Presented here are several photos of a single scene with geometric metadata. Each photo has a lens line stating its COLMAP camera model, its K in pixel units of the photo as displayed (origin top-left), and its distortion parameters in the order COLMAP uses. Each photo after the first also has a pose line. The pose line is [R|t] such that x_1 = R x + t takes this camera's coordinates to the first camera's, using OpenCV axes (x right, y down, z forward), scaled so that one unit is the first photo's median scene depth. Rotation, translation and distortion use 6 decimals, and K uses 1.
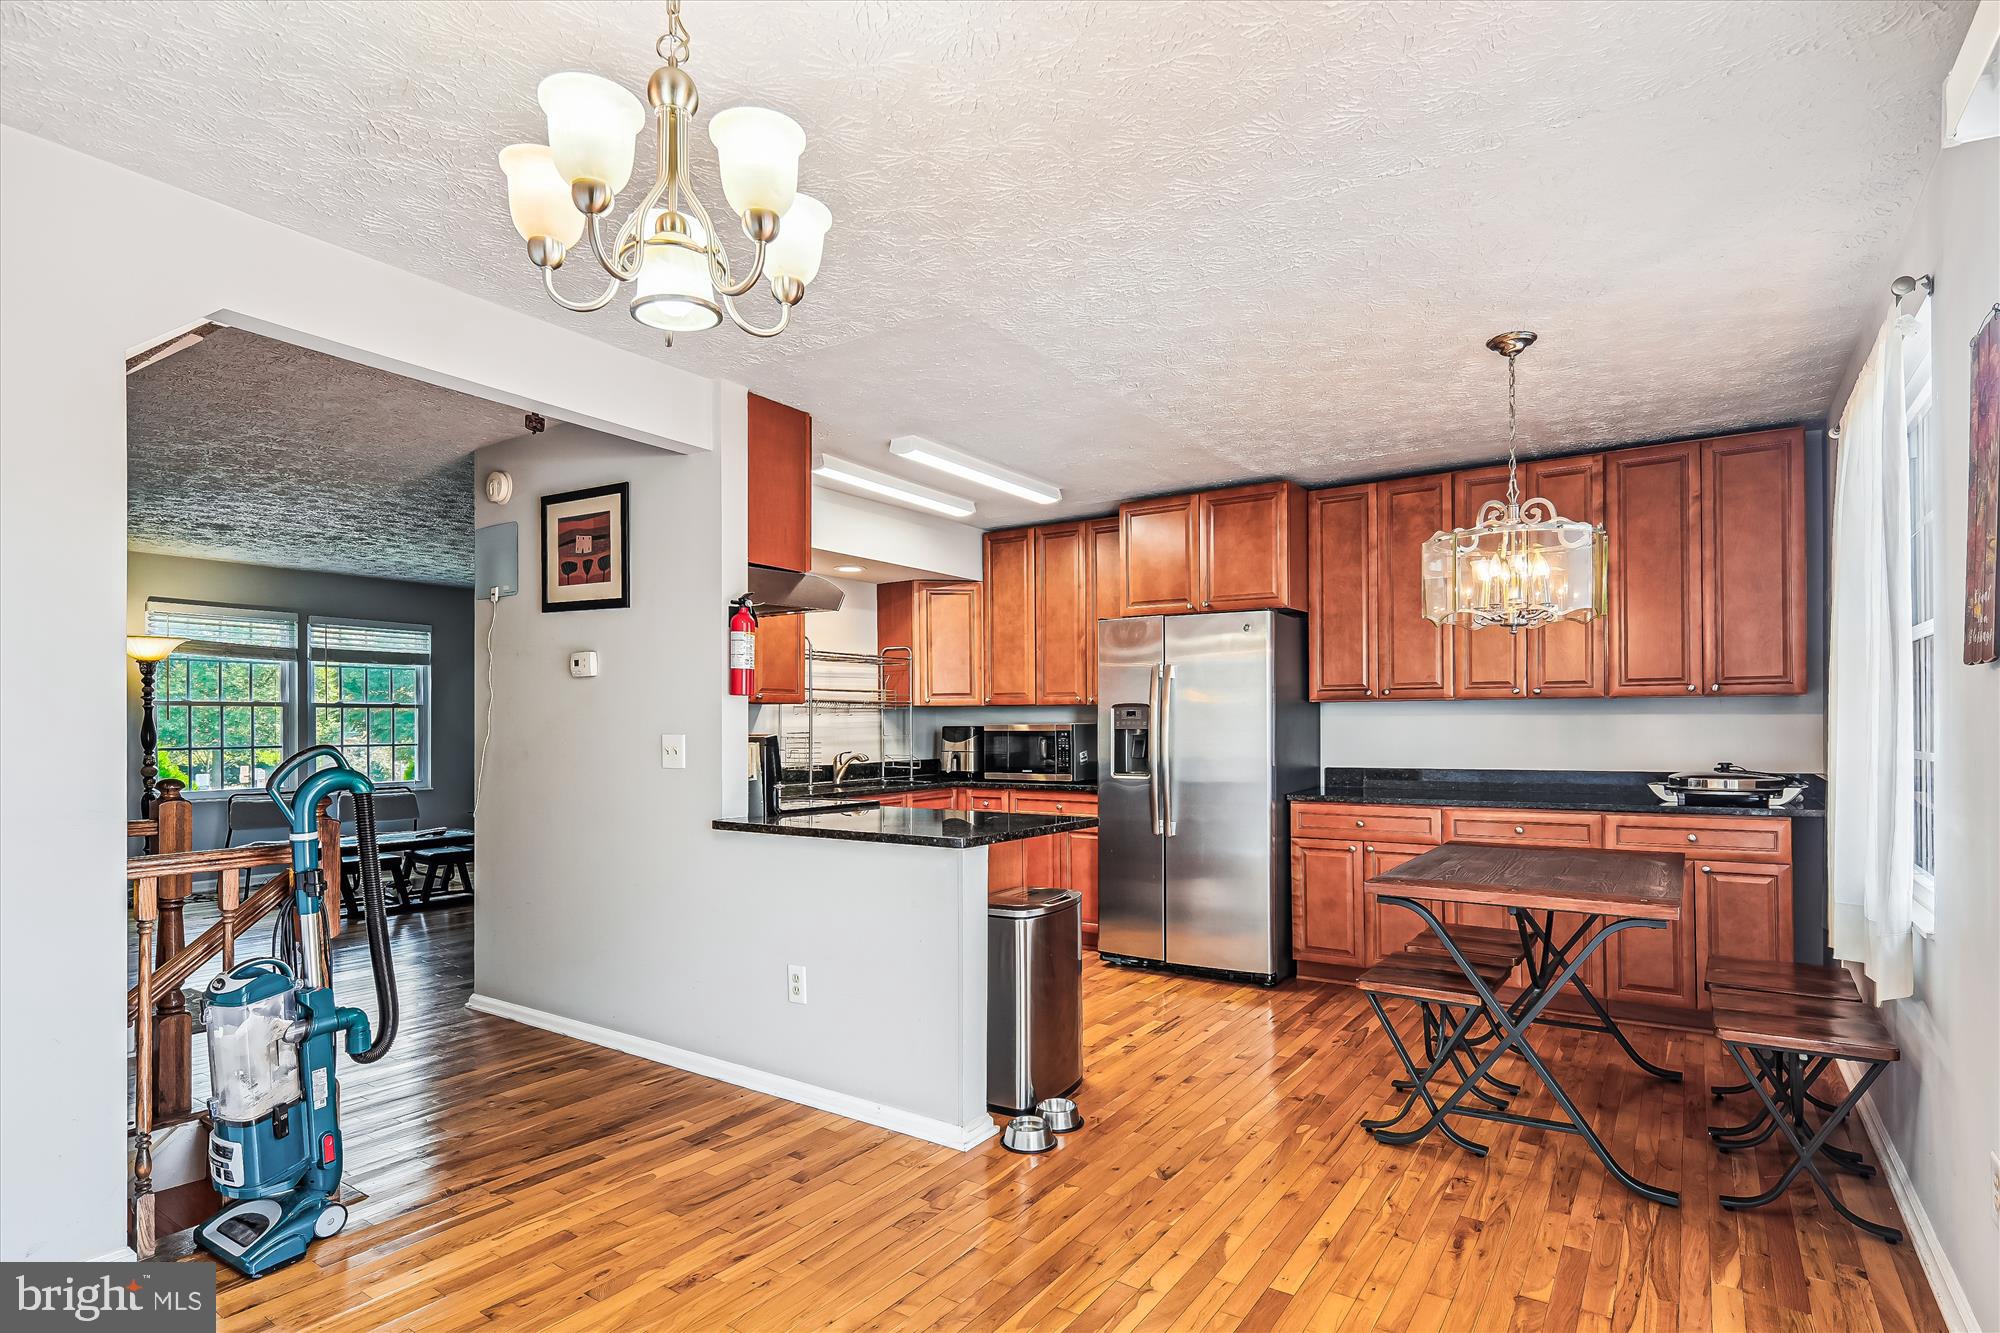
lens RADIAL K [[1012.3, 0, 1011.3], [0, 1012.3, 722.6], [0, 0, 1]] dist [-0.000582, 0.000259]
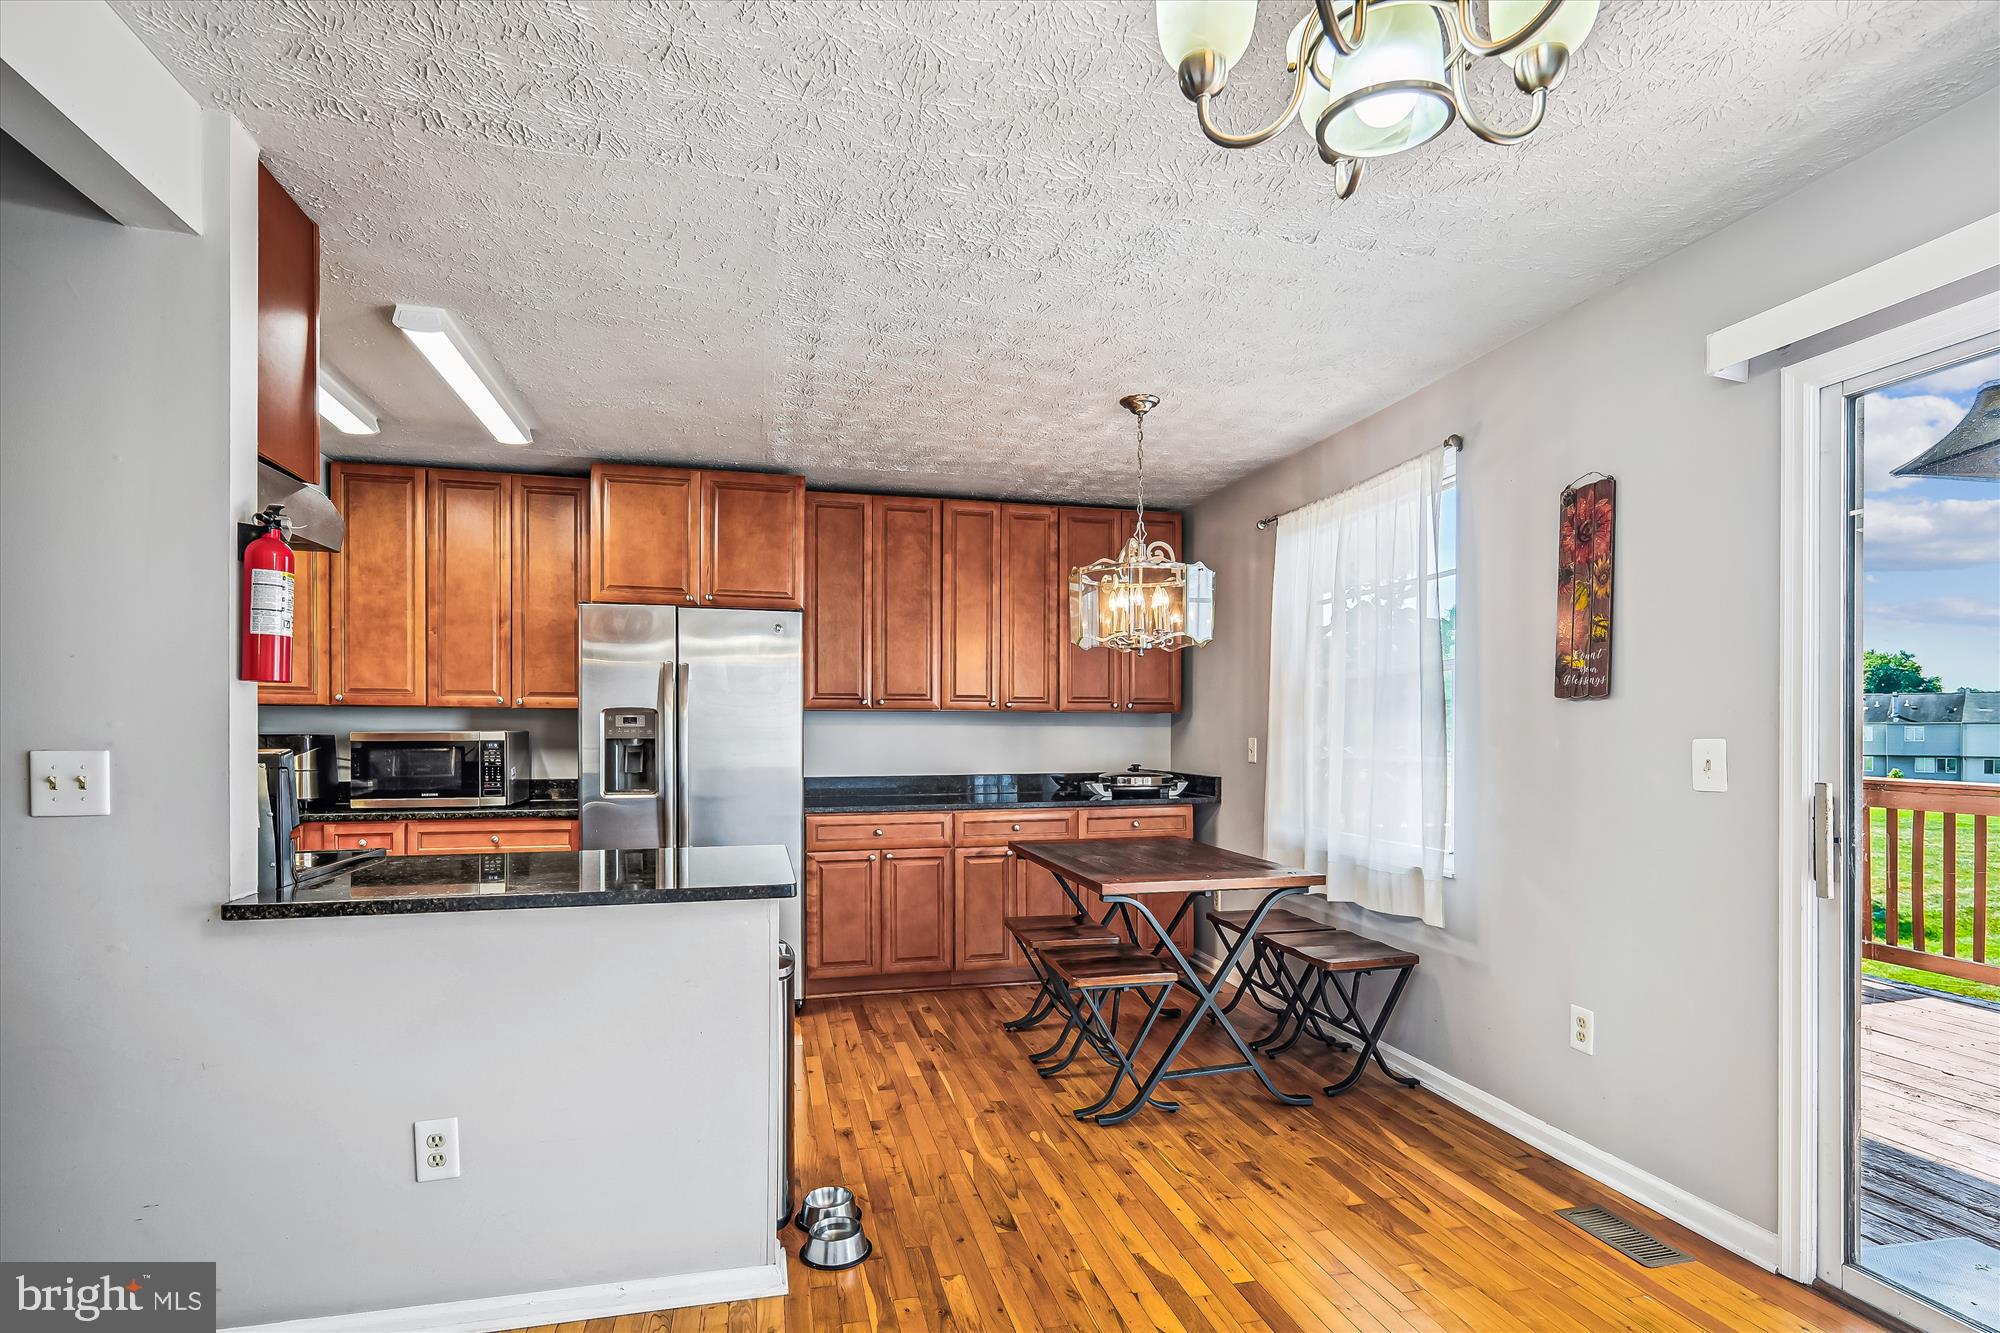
lens RADIAL K [[1008.0, 0, 1012.2], [0, 1008.0, 736.7], [0, 0, 1]] dist [0.001872, 0.000158]
pose [[0.668454, 0.000493, 0.743754, -0.300186], [-0.005047, 0.999980, 0.003873, 0.000126], [-0.743737, -0.006343, 0.668443, 0.222498]]
